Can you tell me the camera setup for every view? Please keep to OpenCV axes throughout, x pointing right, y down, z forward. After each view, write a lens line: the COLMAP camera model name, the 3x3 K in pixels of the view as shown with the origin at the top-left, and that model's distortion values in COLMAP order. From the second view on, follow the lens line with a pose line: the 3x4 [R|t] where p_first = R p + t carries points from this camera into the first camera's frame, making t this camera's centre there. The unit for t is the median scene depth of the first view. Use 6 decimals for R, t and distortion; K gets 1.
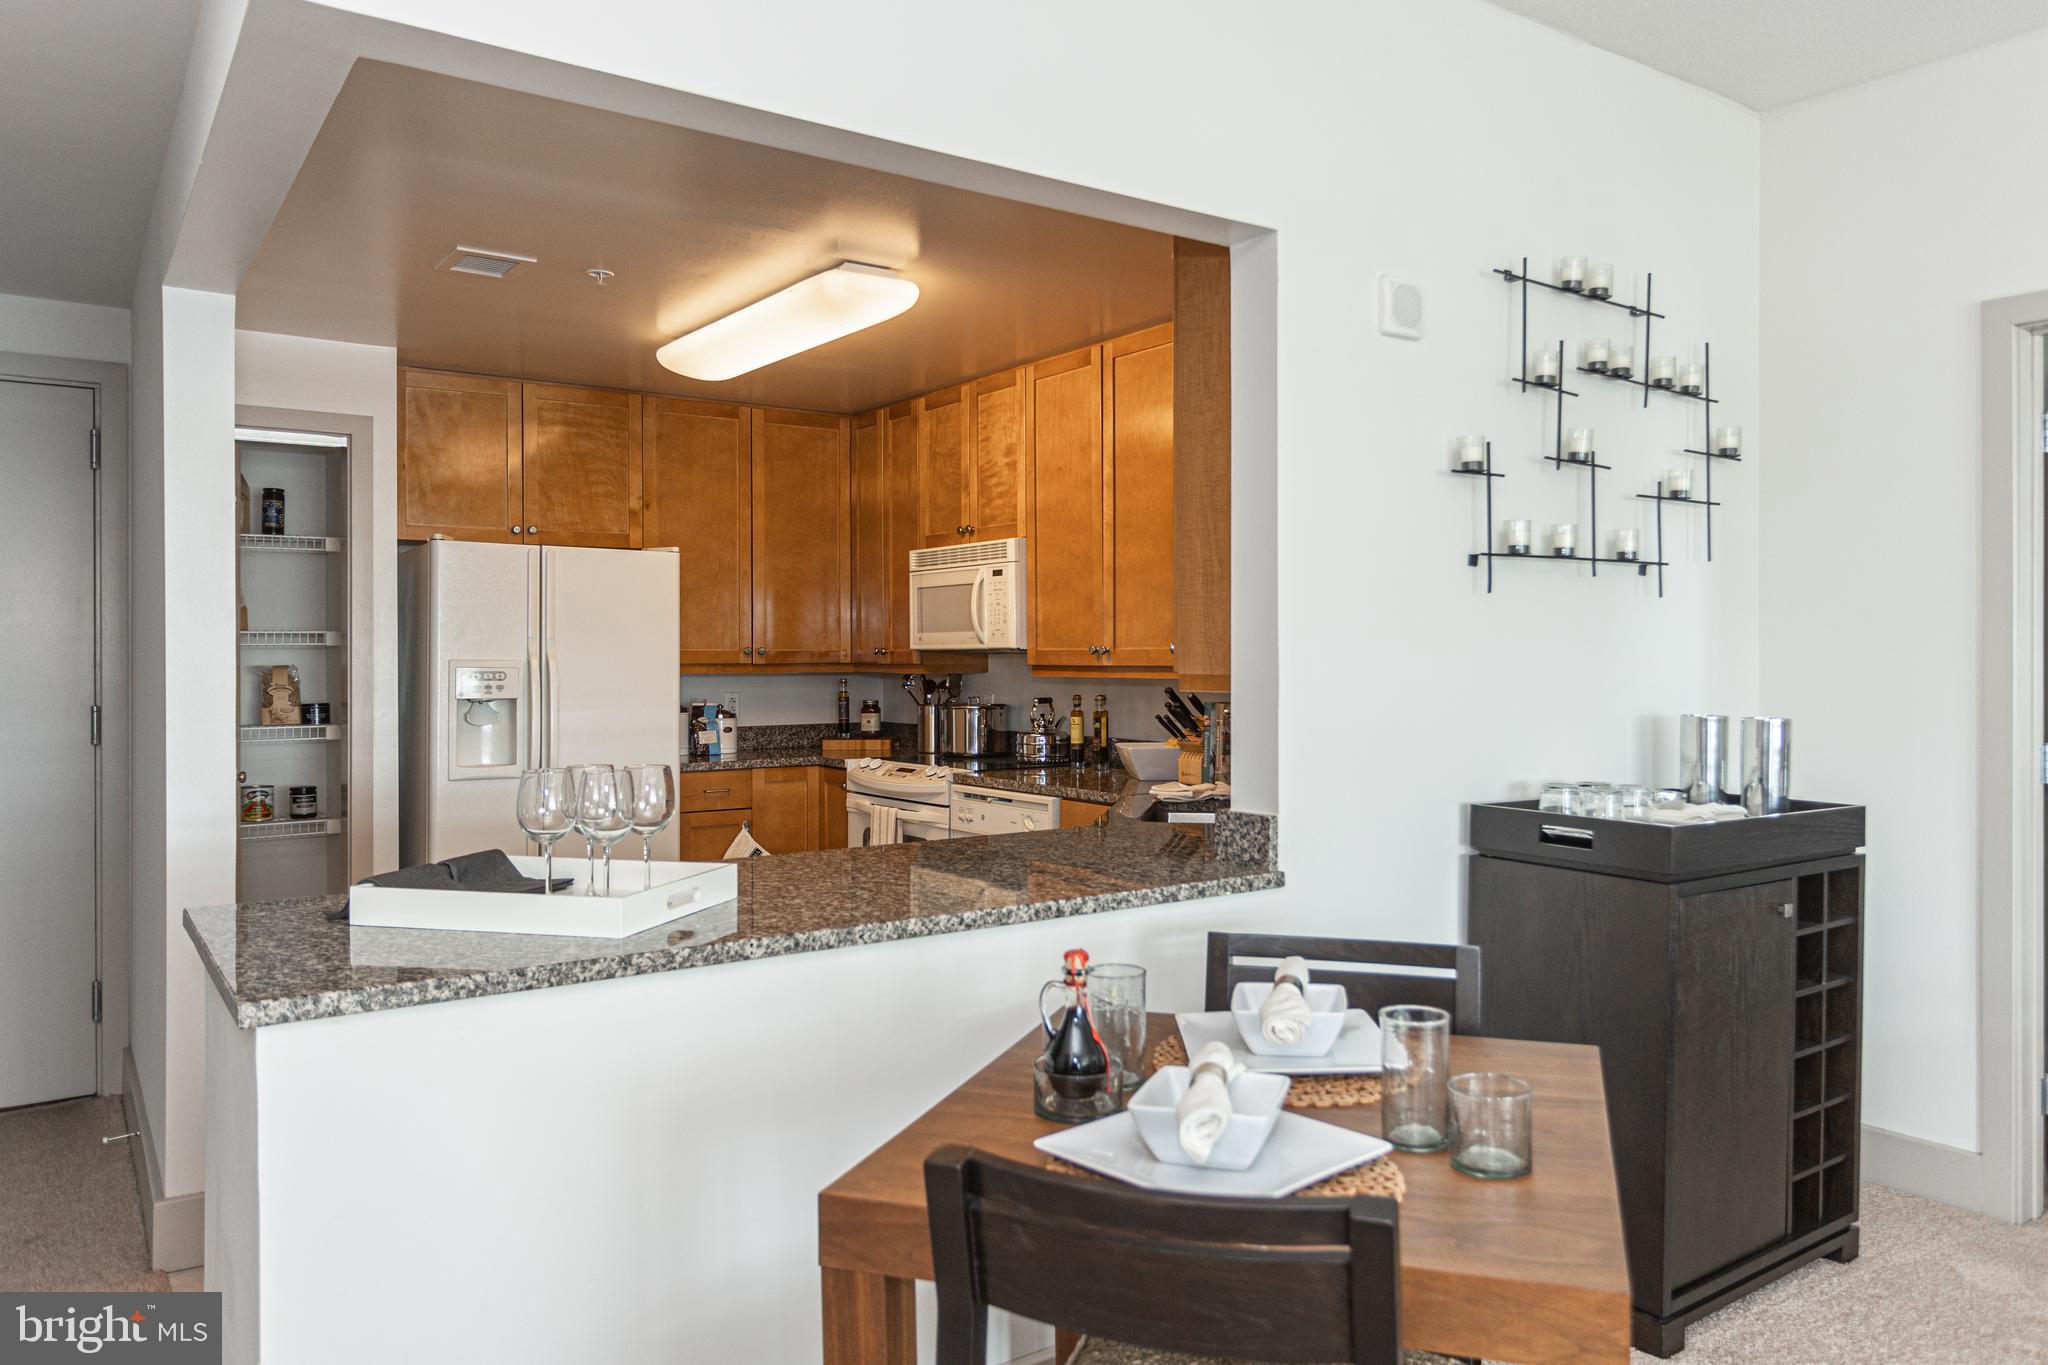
lens RADIAL K [[1321.2, 0, 1092.9], [0, 1321.2, 668.3], [0, 0, 1]] dist [-0.000003, 0.004851]
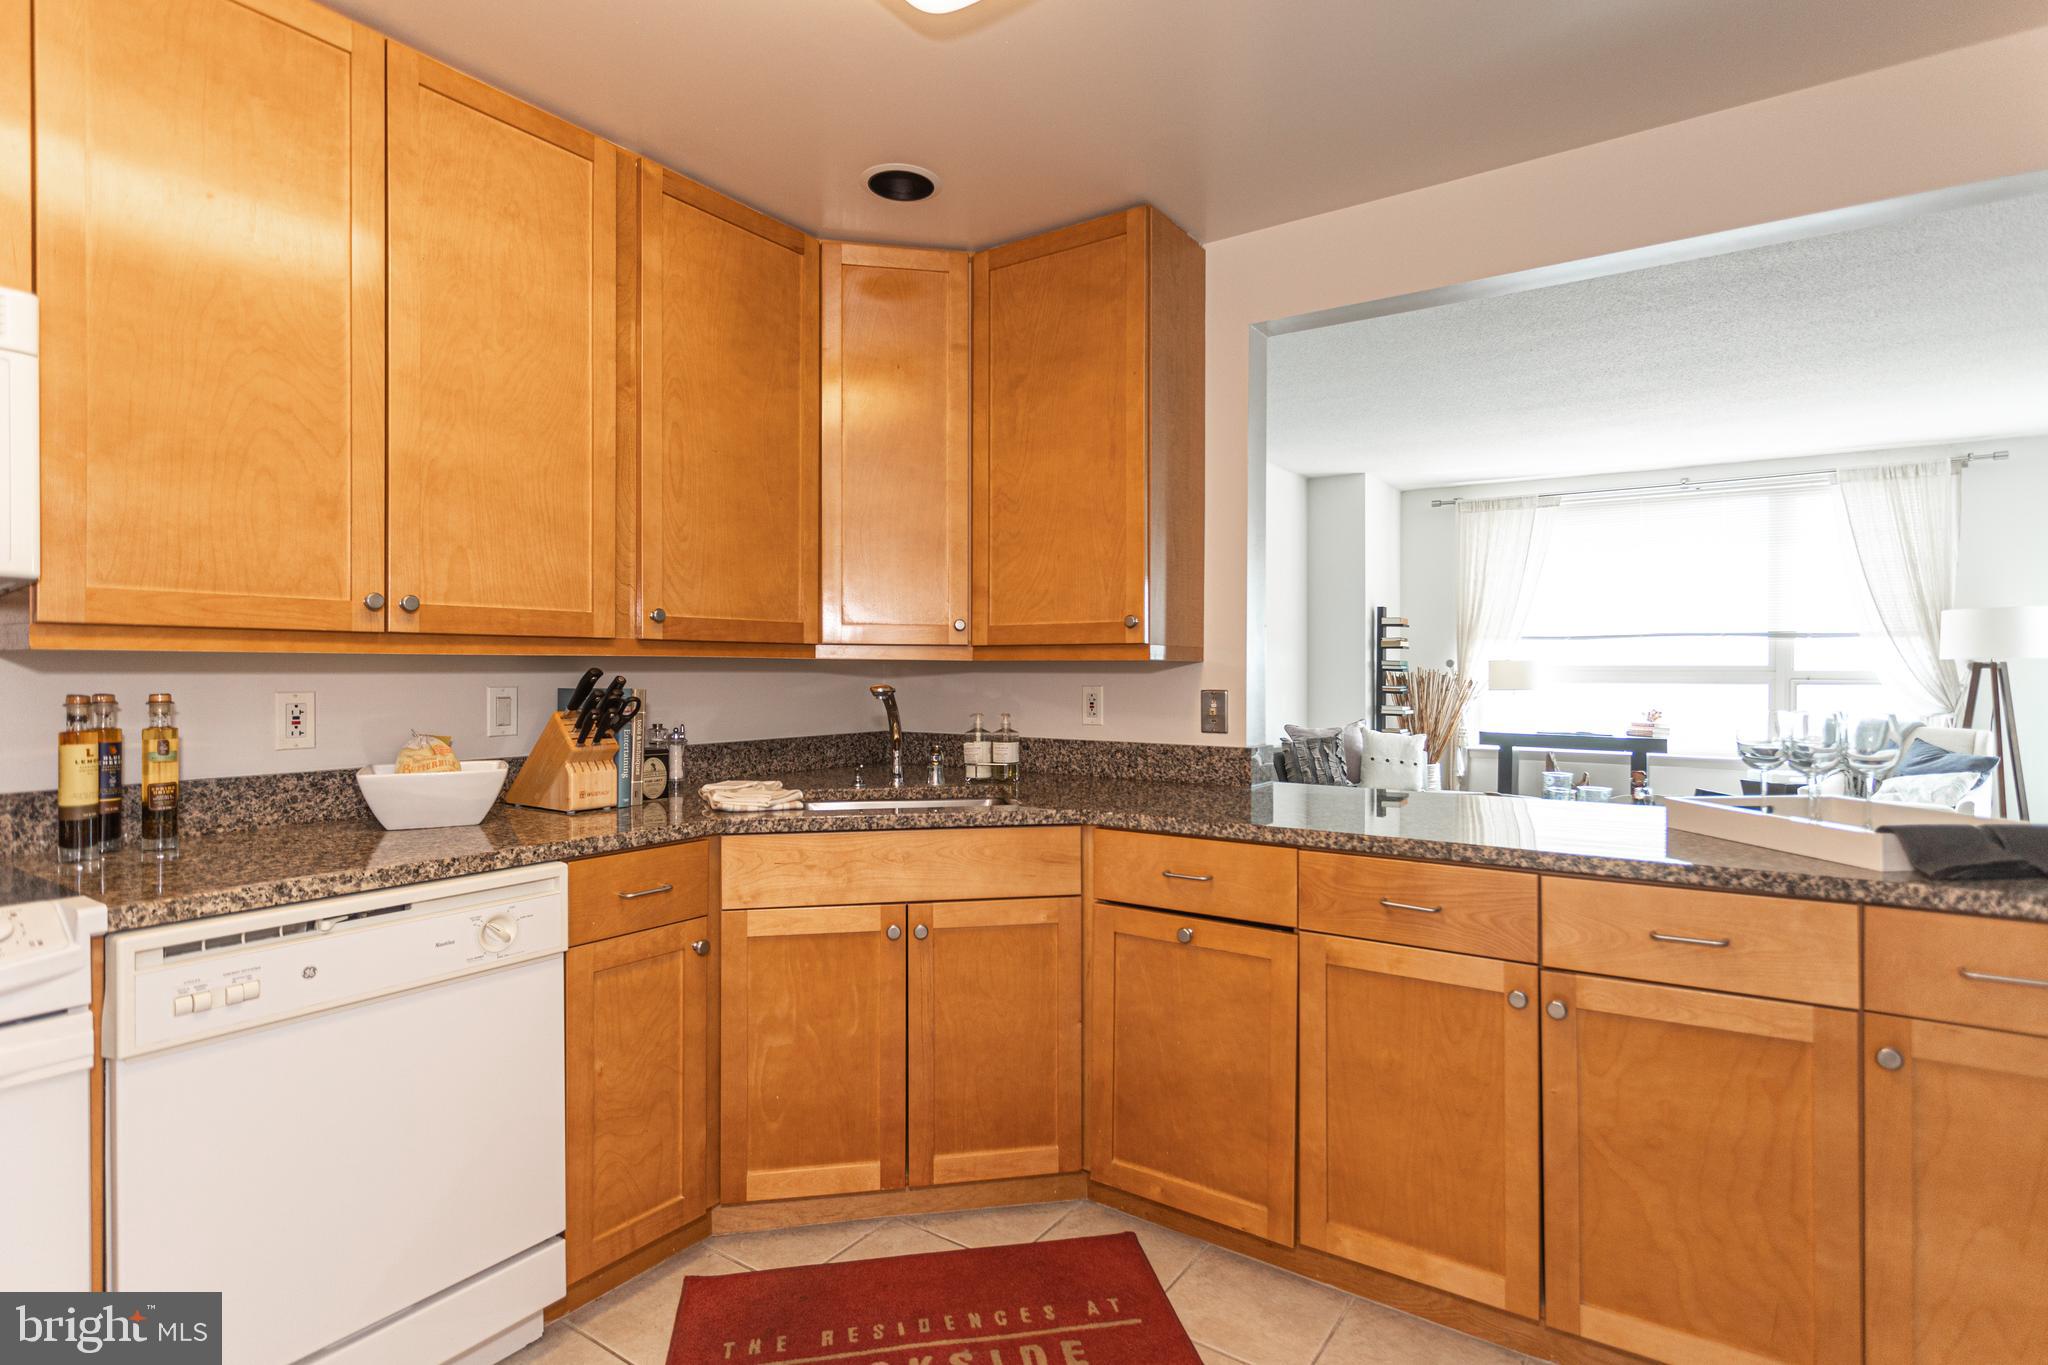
lens RADIAL K [[1008.3, 0, 1010.4], [0, 1008.3, 679.4], [0, 0, 1]] dist [-0.012991, 0.001881]
pose [[-0.306700, -0.005489, 0.951790, -0.464176], [0.006923, 0.999944, 0.007997, 0.016034], [-0.951781, 0.009042, -0.306645, 0.880290]]
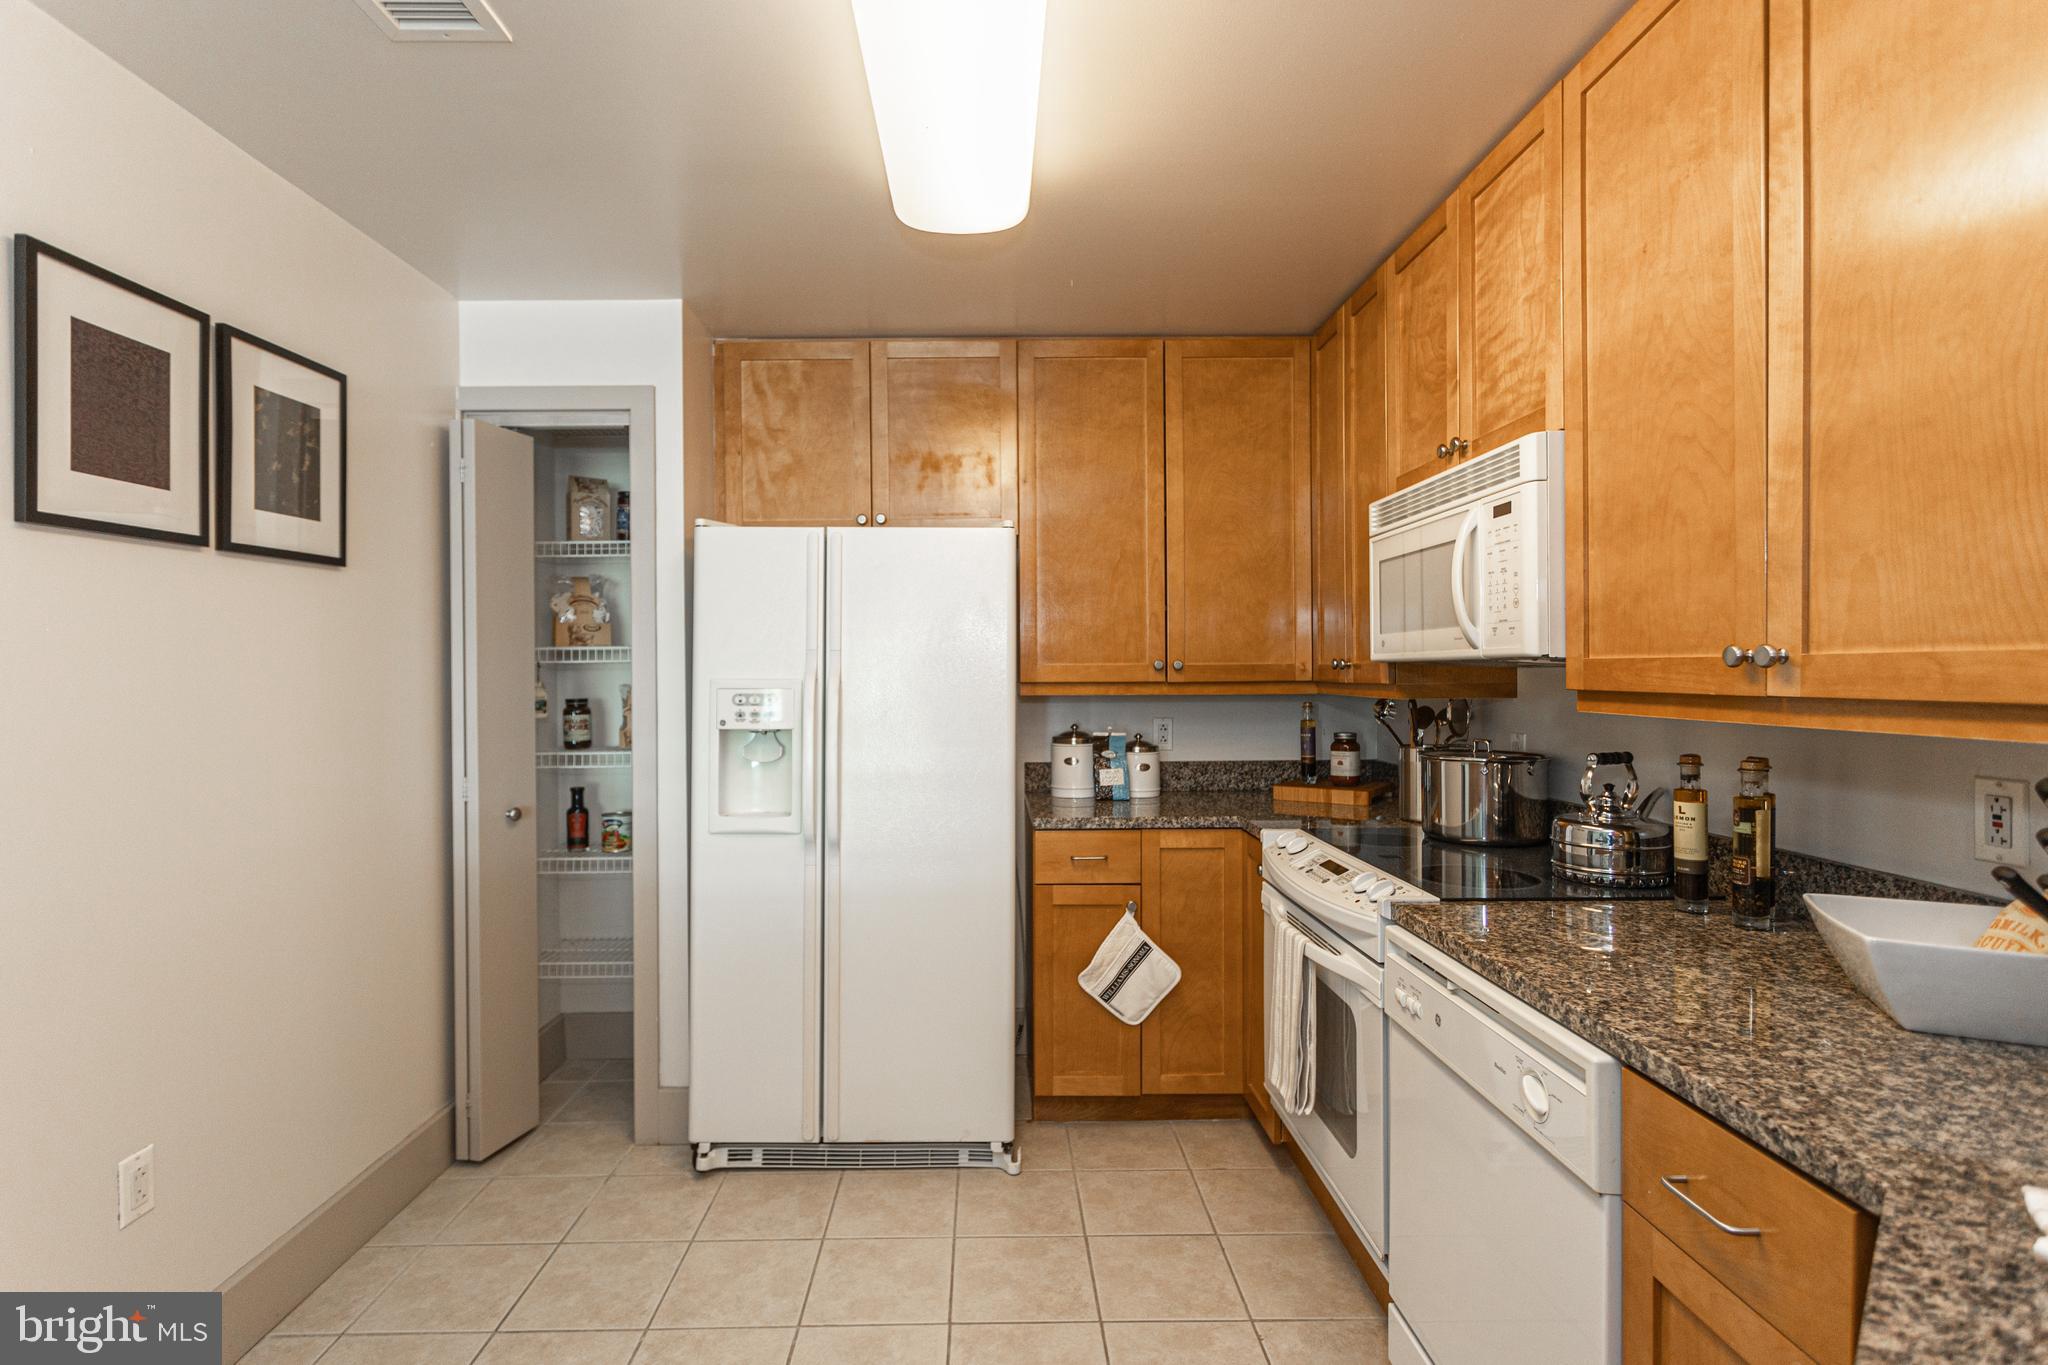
lens RADIAL K [[987.1, 0, 1005.5], [0, 987.1, 677.2], [0, 0, 1]] dist [0.001110, 0.001875]
pose [[0.807741, -0.000169, -0.589537, -0.001727], [-0.000034, 1.000000, -0.000333, -0.007529], [0.589537, 0.000289, 0.807741, 0.628529]]
